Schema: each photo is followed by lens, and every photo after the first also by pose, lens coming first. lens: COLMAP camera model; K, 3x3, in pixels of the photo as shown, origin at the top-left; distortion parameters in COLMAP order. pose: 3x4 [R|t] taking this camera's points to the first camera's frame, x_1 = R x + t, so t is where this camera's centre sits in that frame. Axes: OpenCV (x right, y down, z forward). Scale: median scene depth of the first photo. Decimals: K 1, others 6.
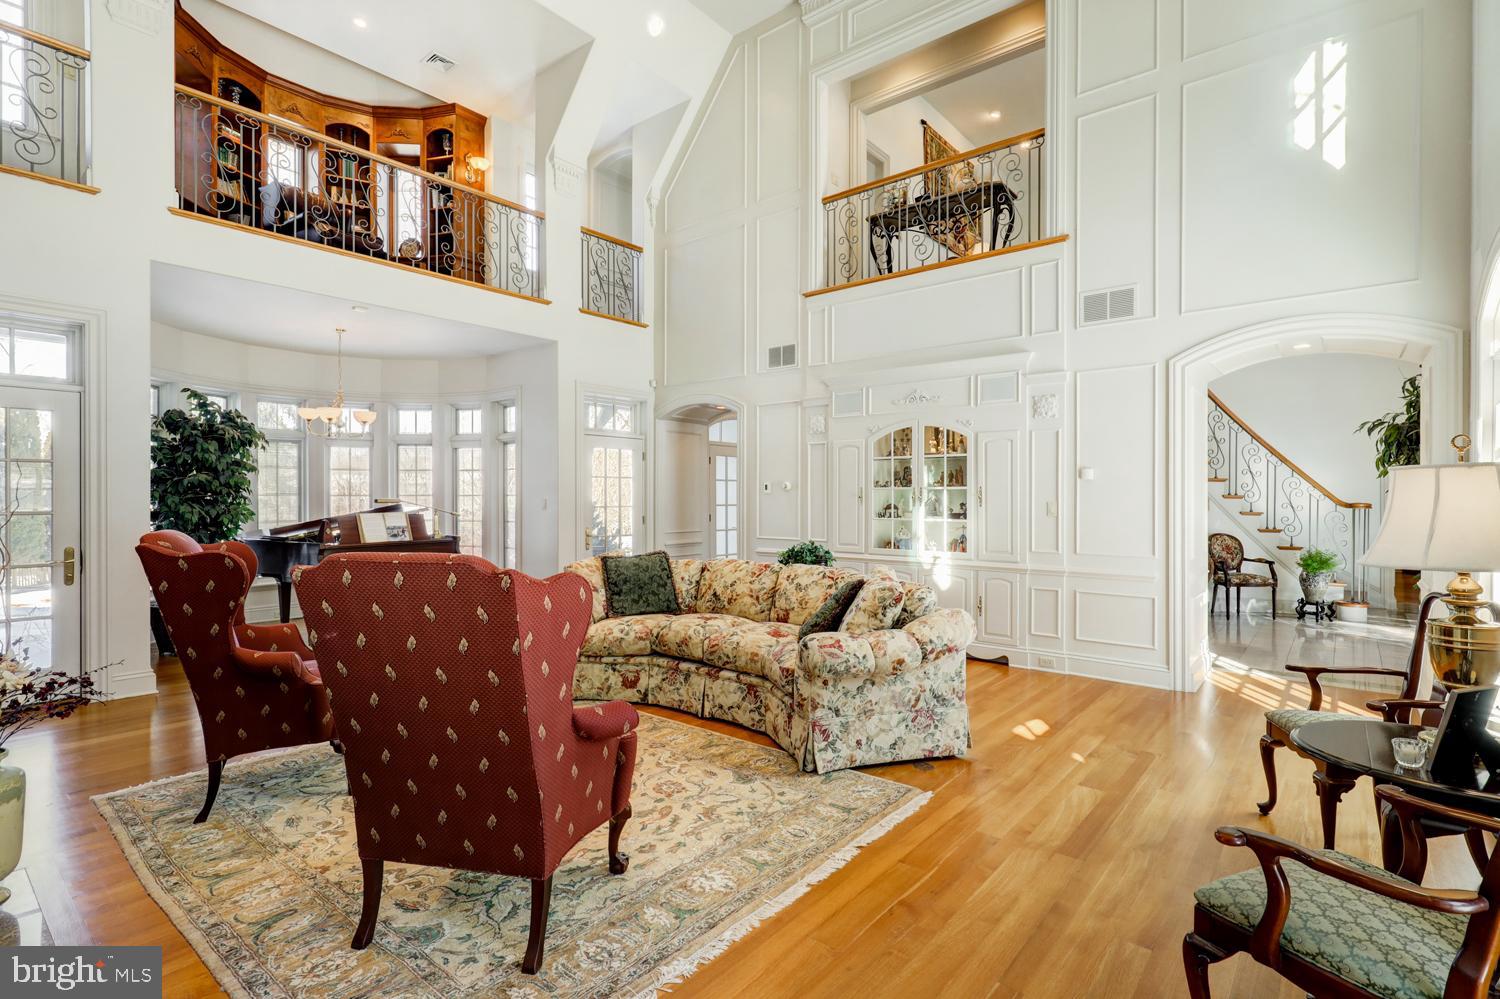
lens RADIAL K [[720.6, 0, 770.9], [0, 720.6, 500.3], [0, 0, 1]] dist [-0.002664, -0.000344]
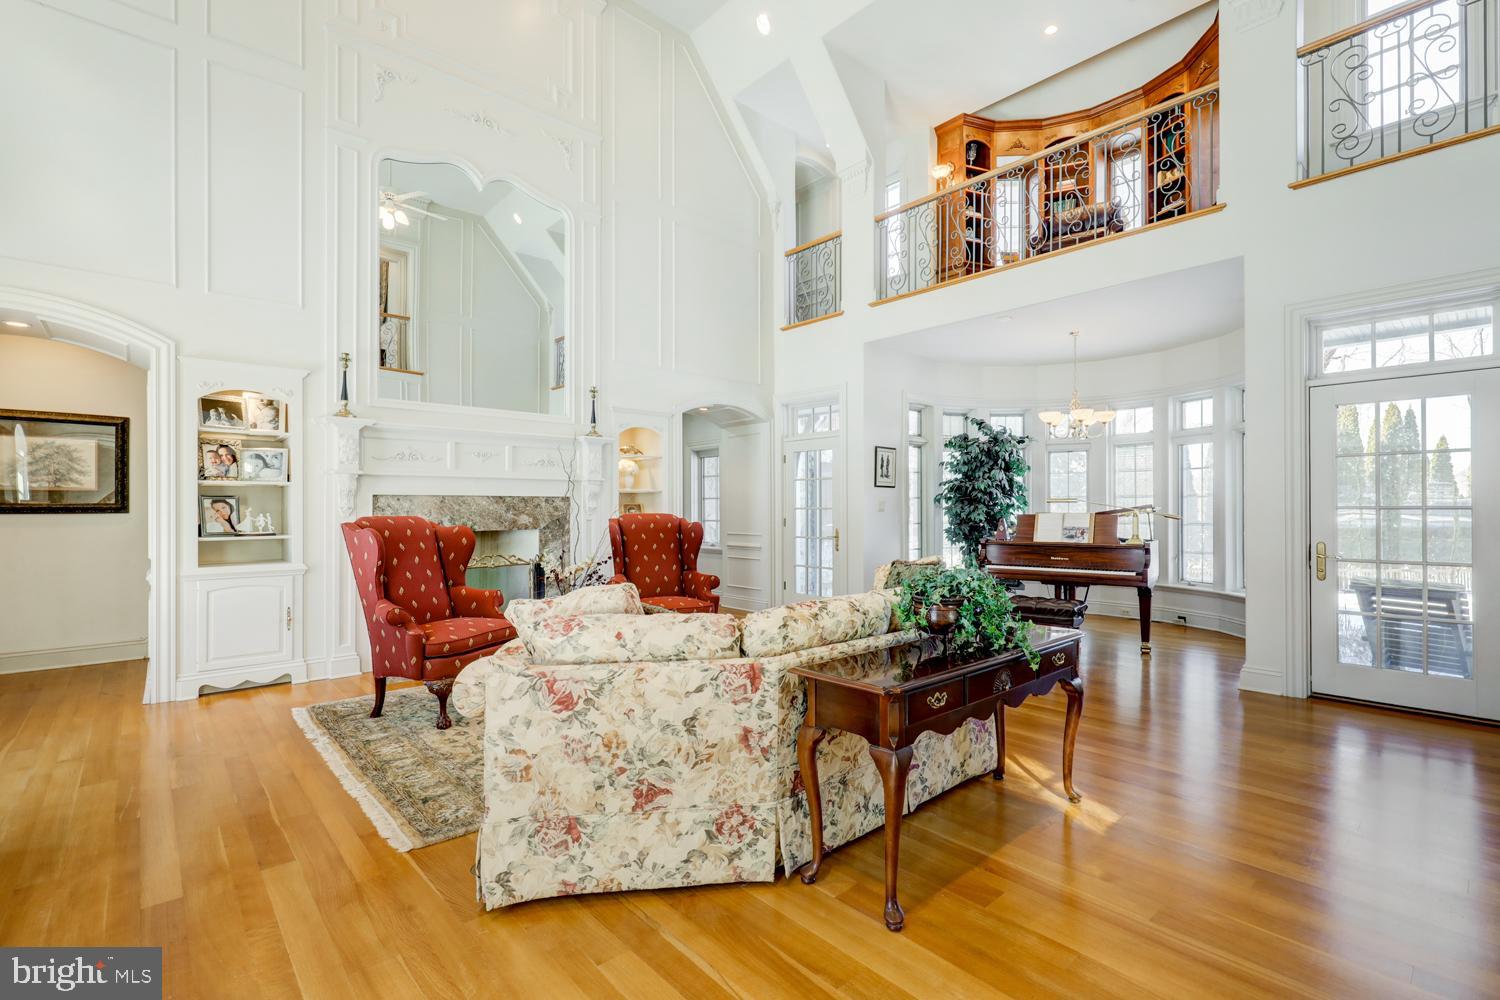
lens RADIAL K [[680.3, 0, 752.4], [0, 680.3, 509.9], [0, 0, 1]] dist [-0.000079, -0.000407]
pose [[-0.164568, 0.000957, -0.986365, 0.625940], [-0.004080, 0.999990, 0.001651, 0.019517], [0.986357, 0.004296, -0.164562, 1.048573]]
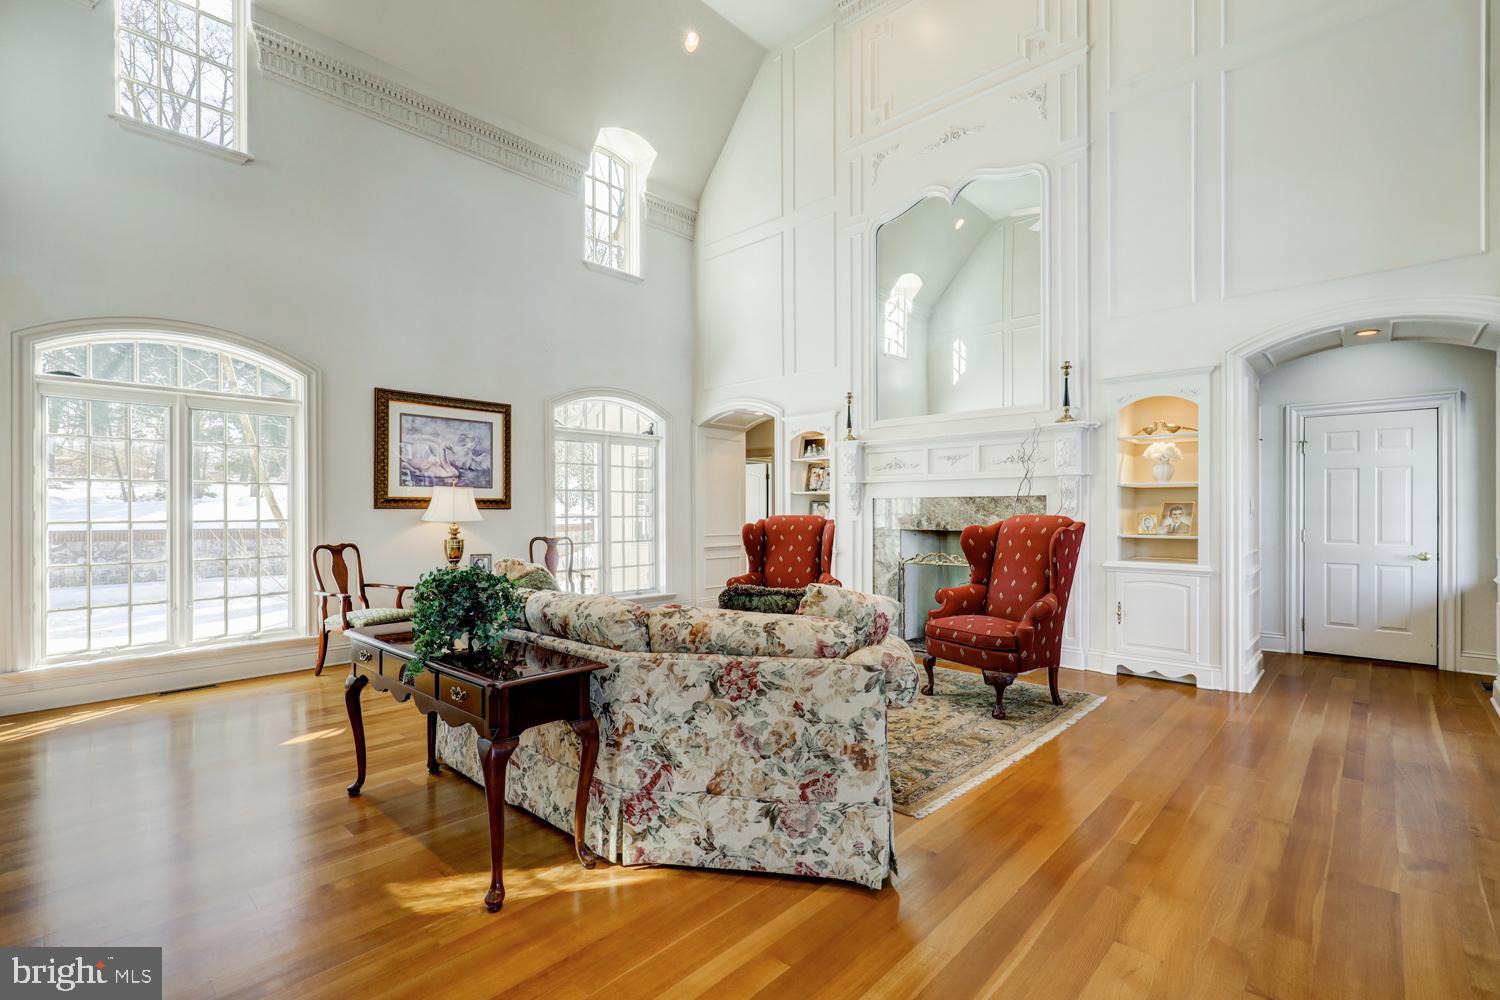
lens RADIAL K [[680.3, 0, 752.4], [0, 680.3, 509.9], [0, 0, 1]] dist [-0.000079, -0.000407]
pose [[-0.997279, 0.001030, 0.073719, -0.222645], [0.001305, 0.999992, 0.003683, 0.017266], [-0.073715, 0.003769, -0.997272, 1.666579]]
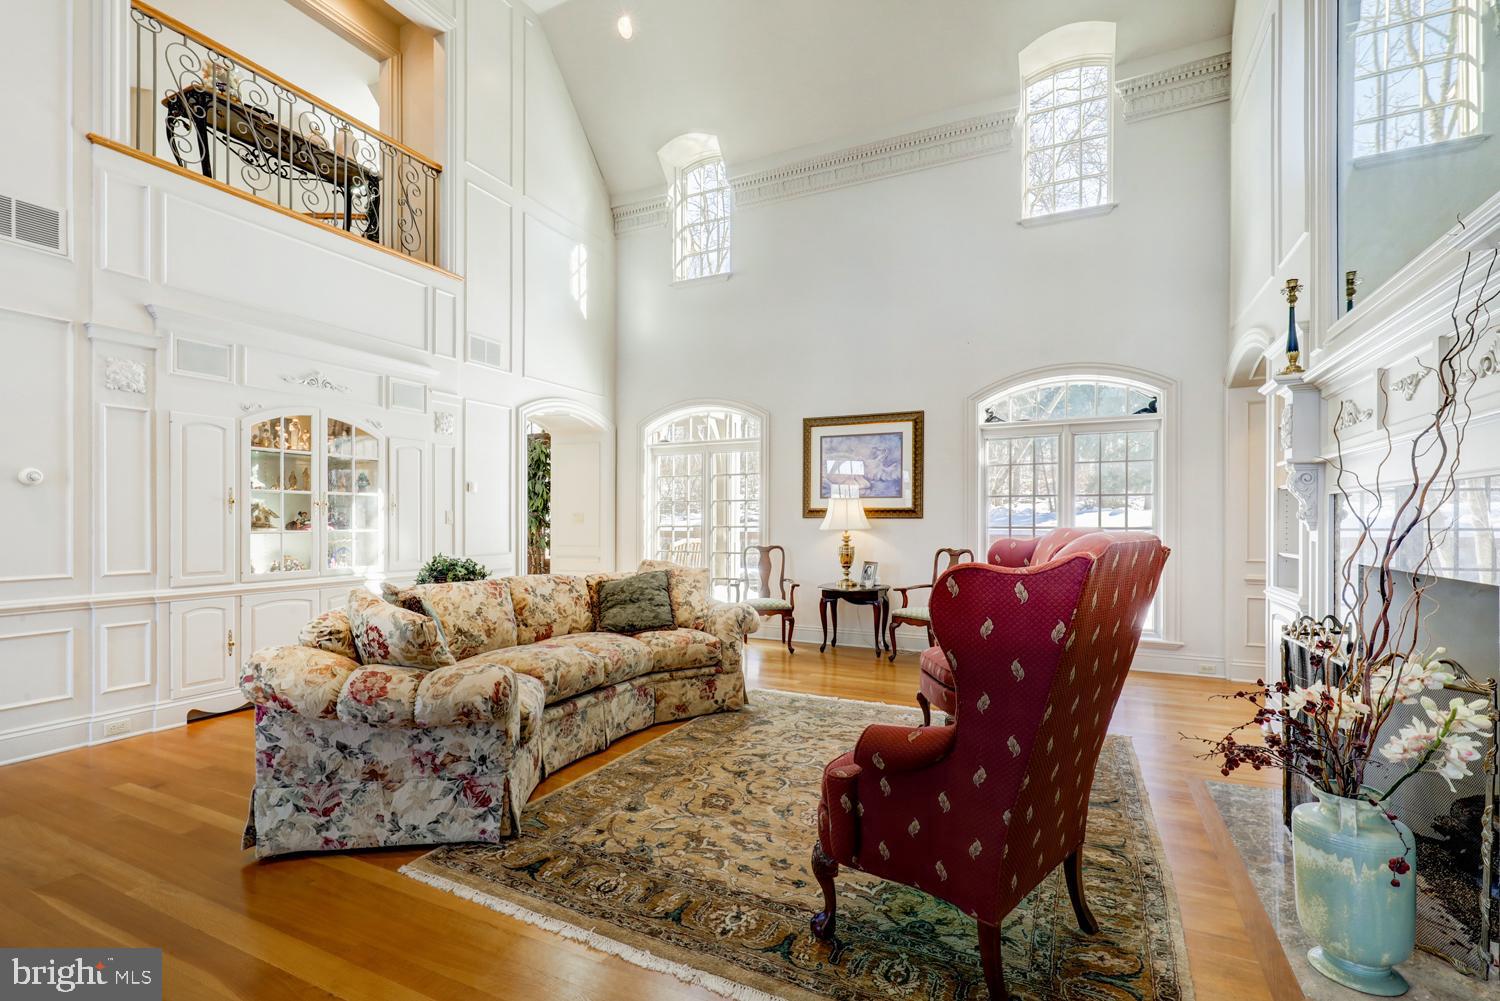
lens RADIAL K [[678.3, 0, 753.1], [0, 678.3, 521.5], [0, 0, 1]] dist [0.001071, 0.000174]
pose [[-0.220970, -0.002535, 0.975277, -0.873598], [0.004454, 0.999984, 0.003608, 0.020134], [-0.975270, 0.005141, -0.220955, 0.933531]]
